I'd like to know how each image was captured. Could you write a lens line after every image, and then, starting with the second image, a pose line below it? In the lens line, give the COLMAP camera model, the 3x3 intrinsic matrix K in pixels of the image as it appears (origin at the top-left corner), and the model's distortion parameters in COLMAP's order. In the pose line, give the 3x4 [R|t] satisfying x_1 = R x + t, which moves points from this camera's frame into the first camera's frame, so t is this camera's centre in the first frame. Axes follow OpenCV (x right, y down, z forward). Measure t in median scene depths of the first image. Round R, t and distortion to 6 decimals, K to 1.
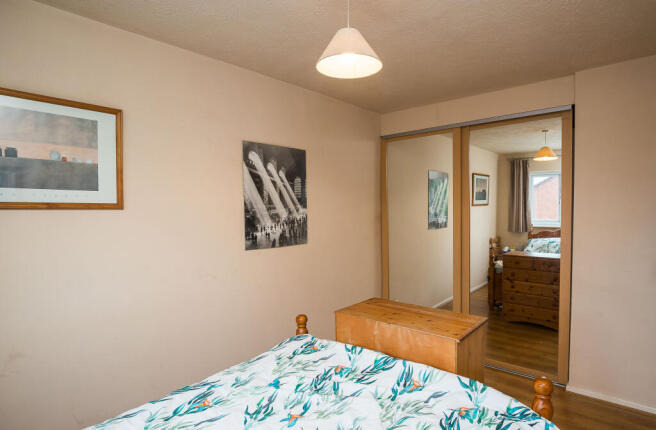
lens RADIAL K [[450.5, 0, 328.0], [0, 450.5, 215.0], [0, 0, 1]] dist [-0.000442, -0.000162]
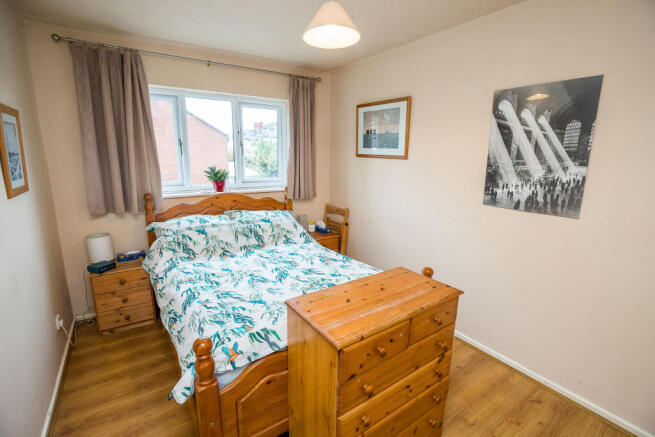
lens RADIAL K [[311.1, 0, 327.5], [0, 311.1, 218.5], [0, 0, 1]] dist [-0.026047, 0.000471]
pose [[-0.334084, 0.184263, -0.924356, 0.558256], [-0.039738, 0.977079, 0.209135, -0.021225], [0.941705, 0.106601, -0.319105, 0.856522]]
